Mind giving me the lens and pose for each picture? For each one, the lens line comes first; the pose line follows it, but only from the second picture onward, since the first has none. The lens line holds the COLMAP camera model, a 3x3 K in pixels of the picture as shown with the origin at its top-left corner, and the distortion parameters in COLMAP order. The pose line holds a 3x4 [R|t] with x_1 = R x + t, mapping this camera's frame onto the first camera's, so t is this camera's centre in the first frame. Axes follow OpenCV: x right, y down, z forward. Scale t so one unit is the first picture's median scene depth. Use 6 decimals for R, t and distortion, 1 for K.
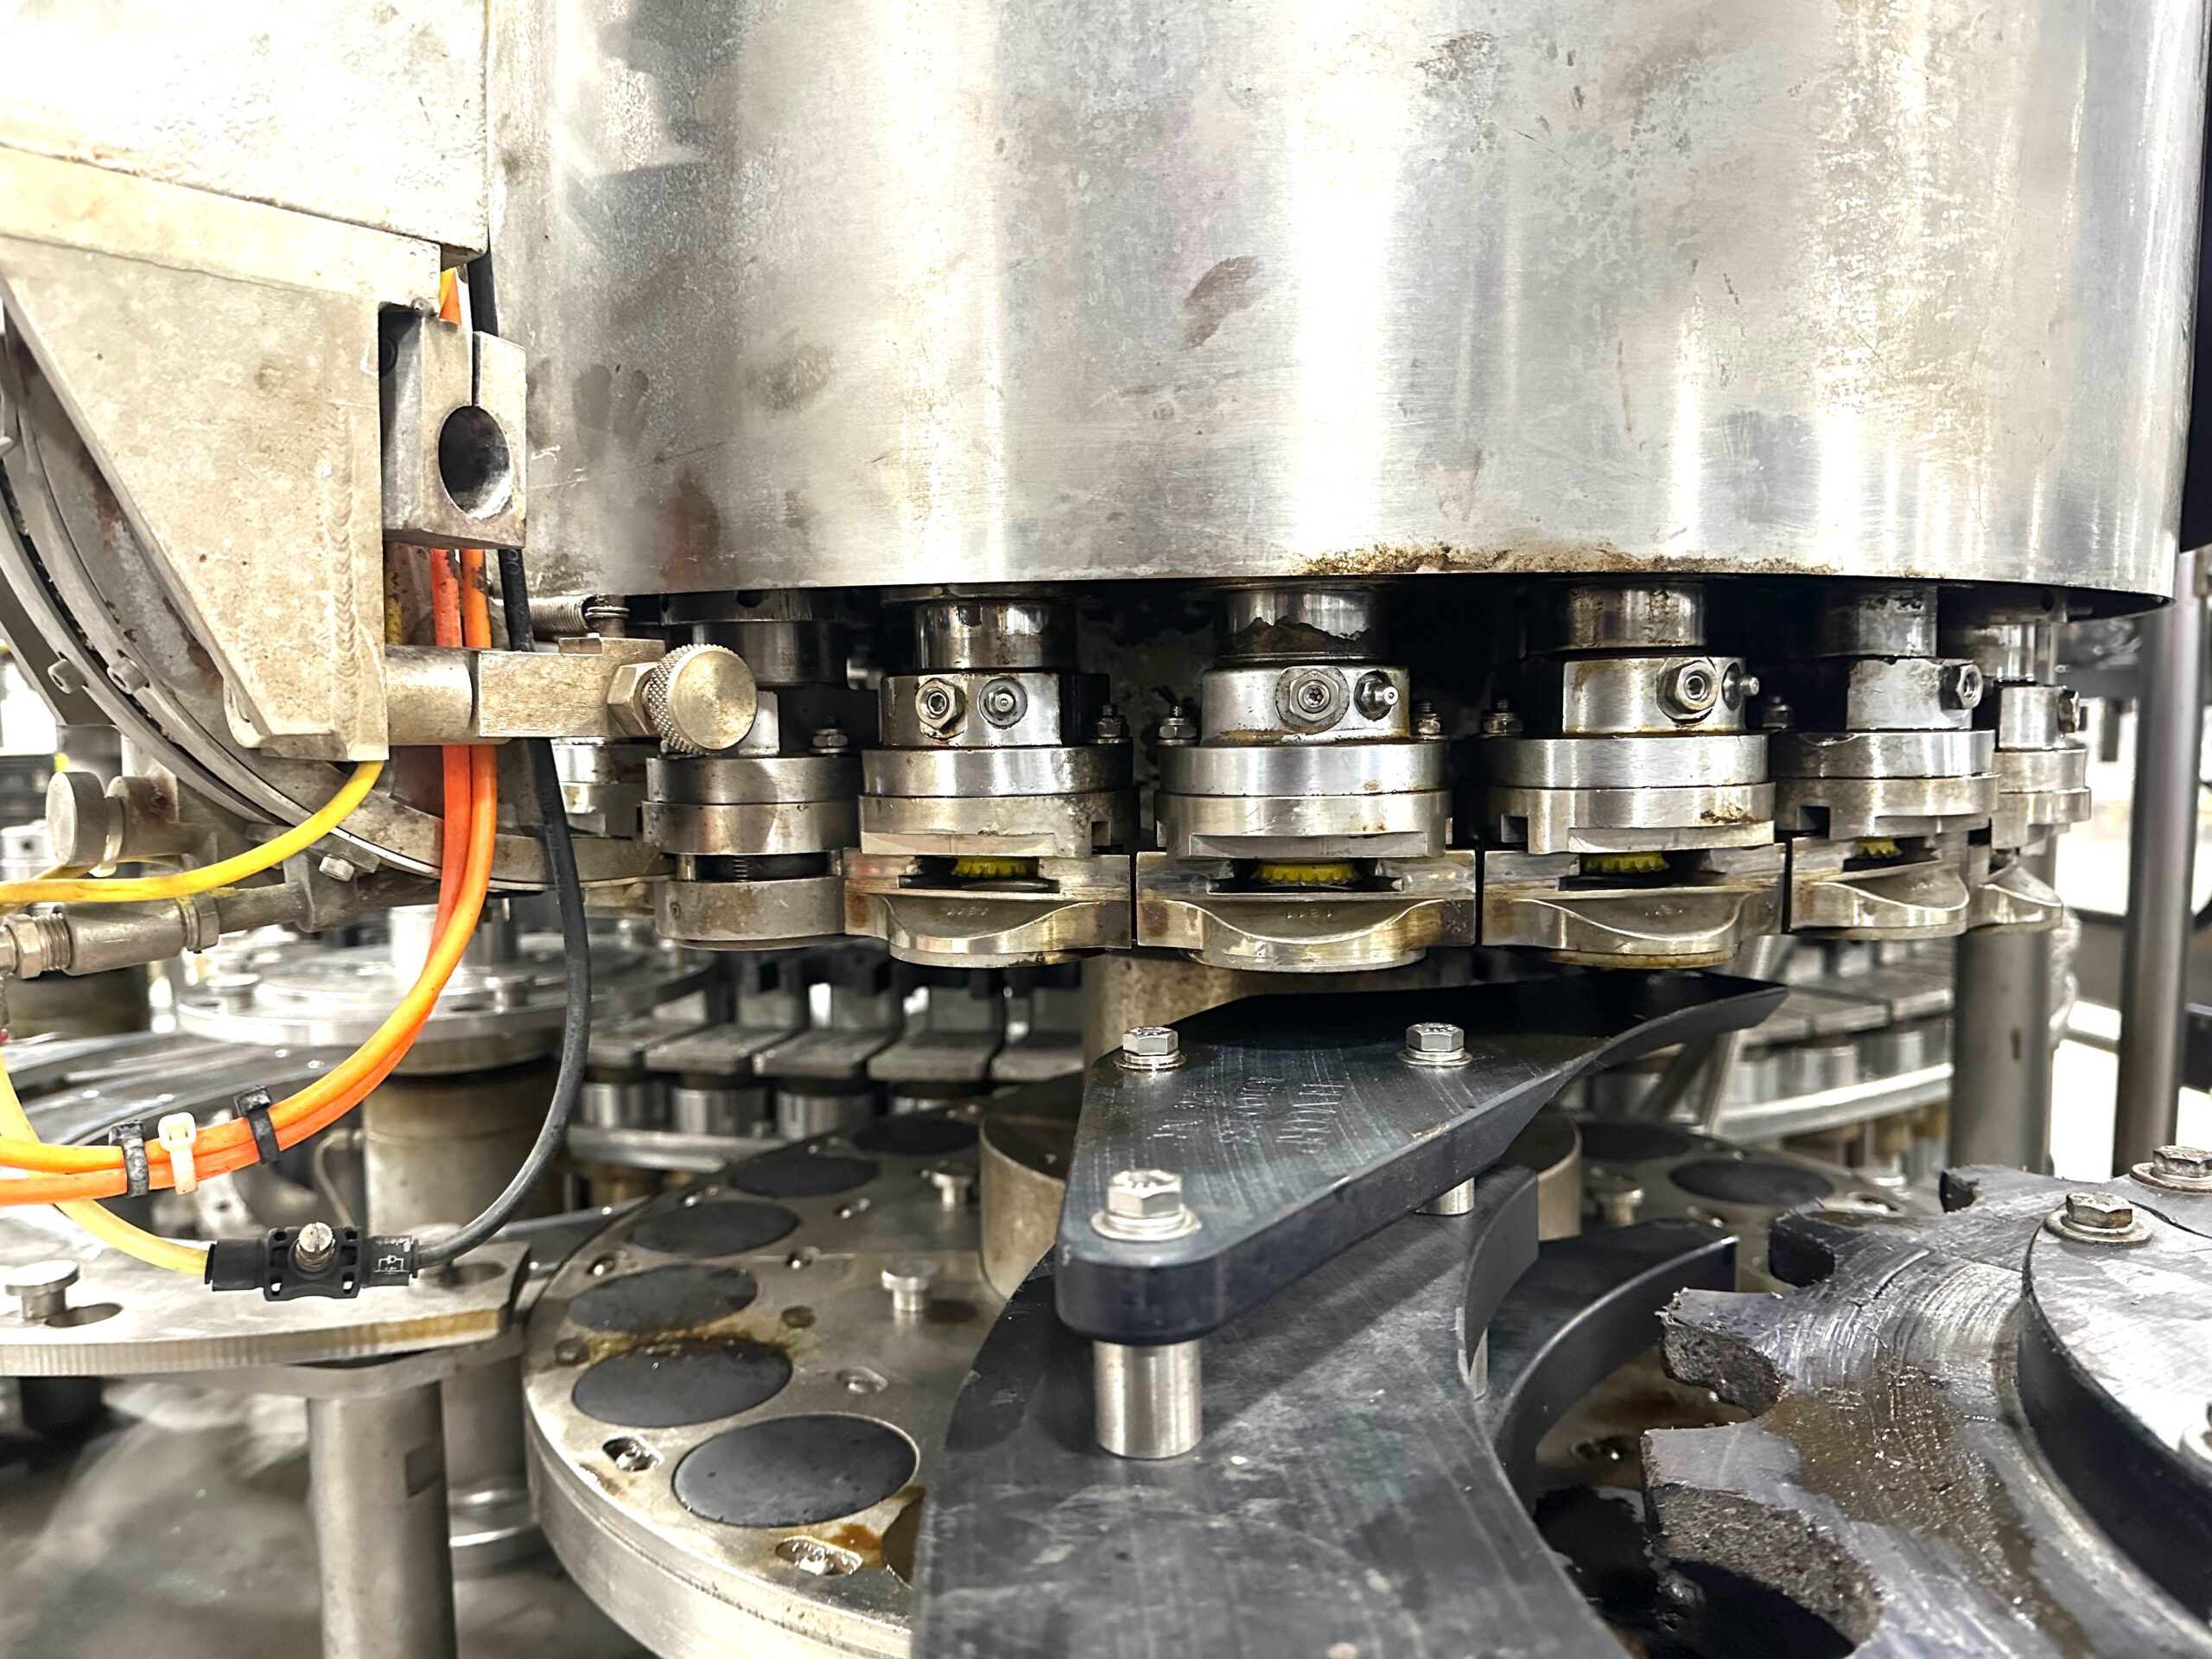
lens RADIAL K [[1887.2, 0, 1136.2], [0, 1887.2, 693.6], [0, 0, 1]] dist [0.252040, -0.565431]
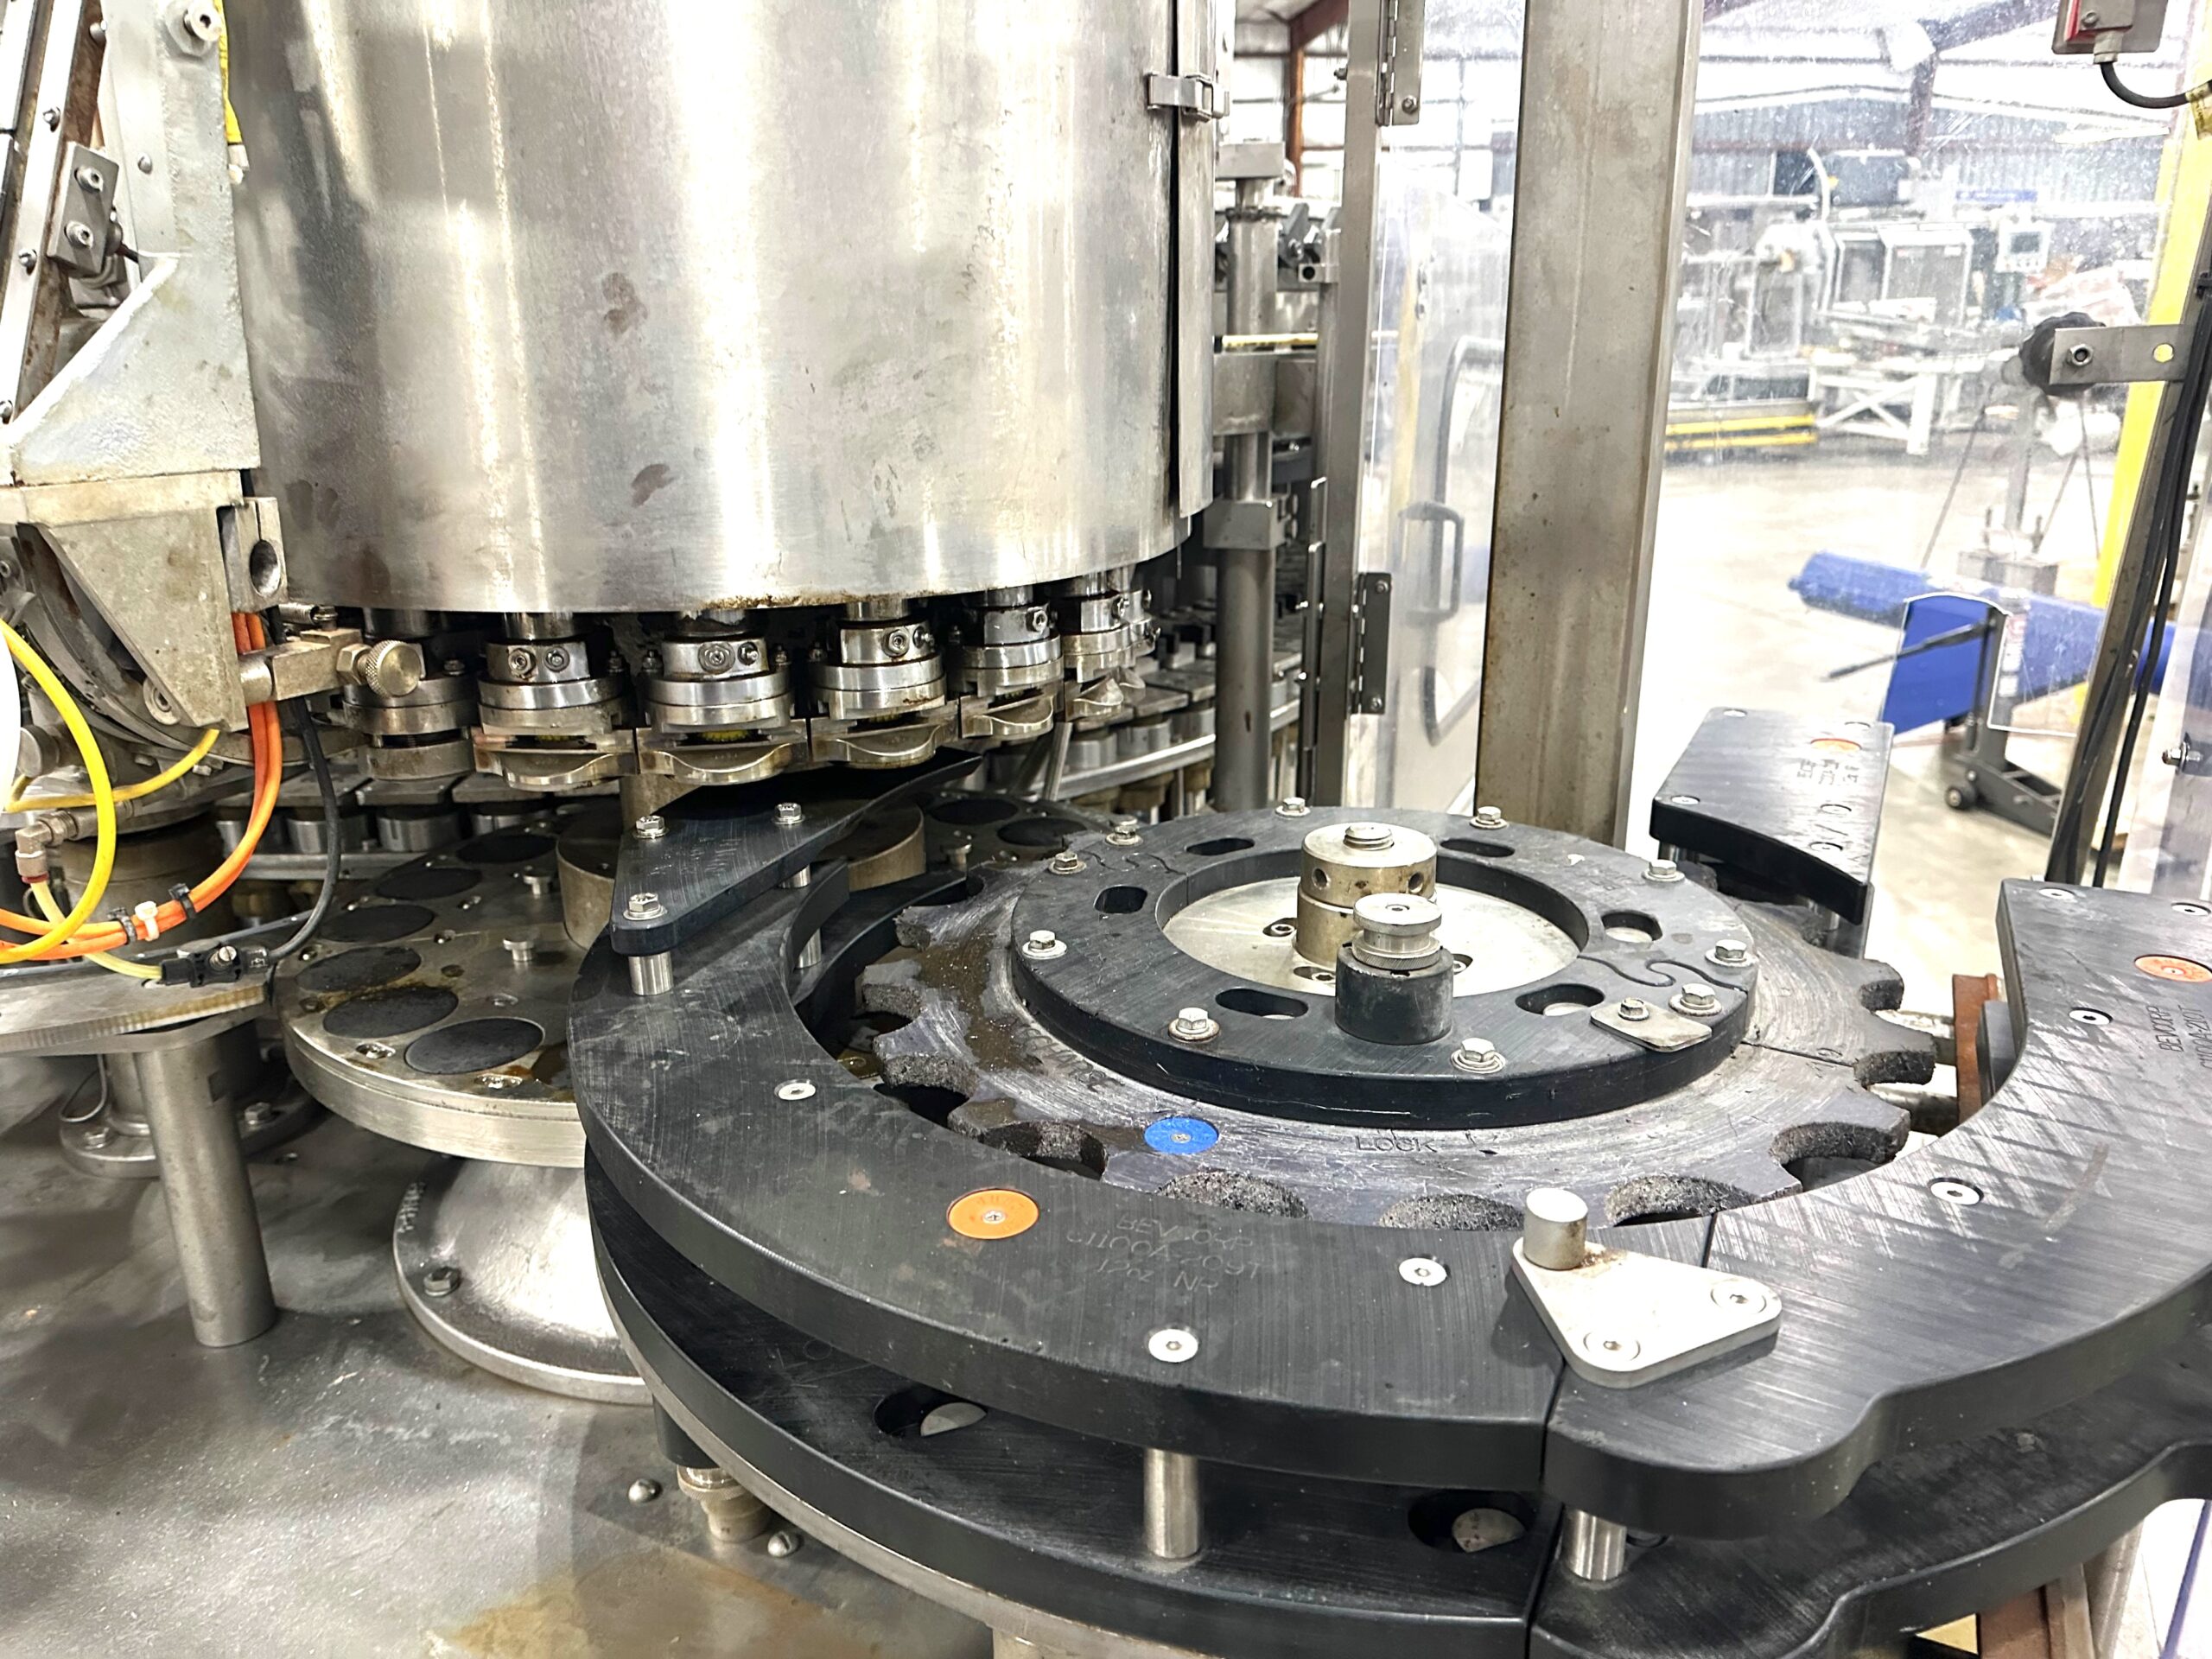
lens RADIAL K [[1565.0, 0, 1107.2], [0, 1565.0, 797.0], [0, 0, 1]] dist [0.048832, -0.075829]
pose [[0.961285, -0.081989, 0.263076, 0.036878], [0.020322, 0.973203, 0.229049, -0.215831], [-0.274806, -0.214835, 0.937191, -0.696544]]
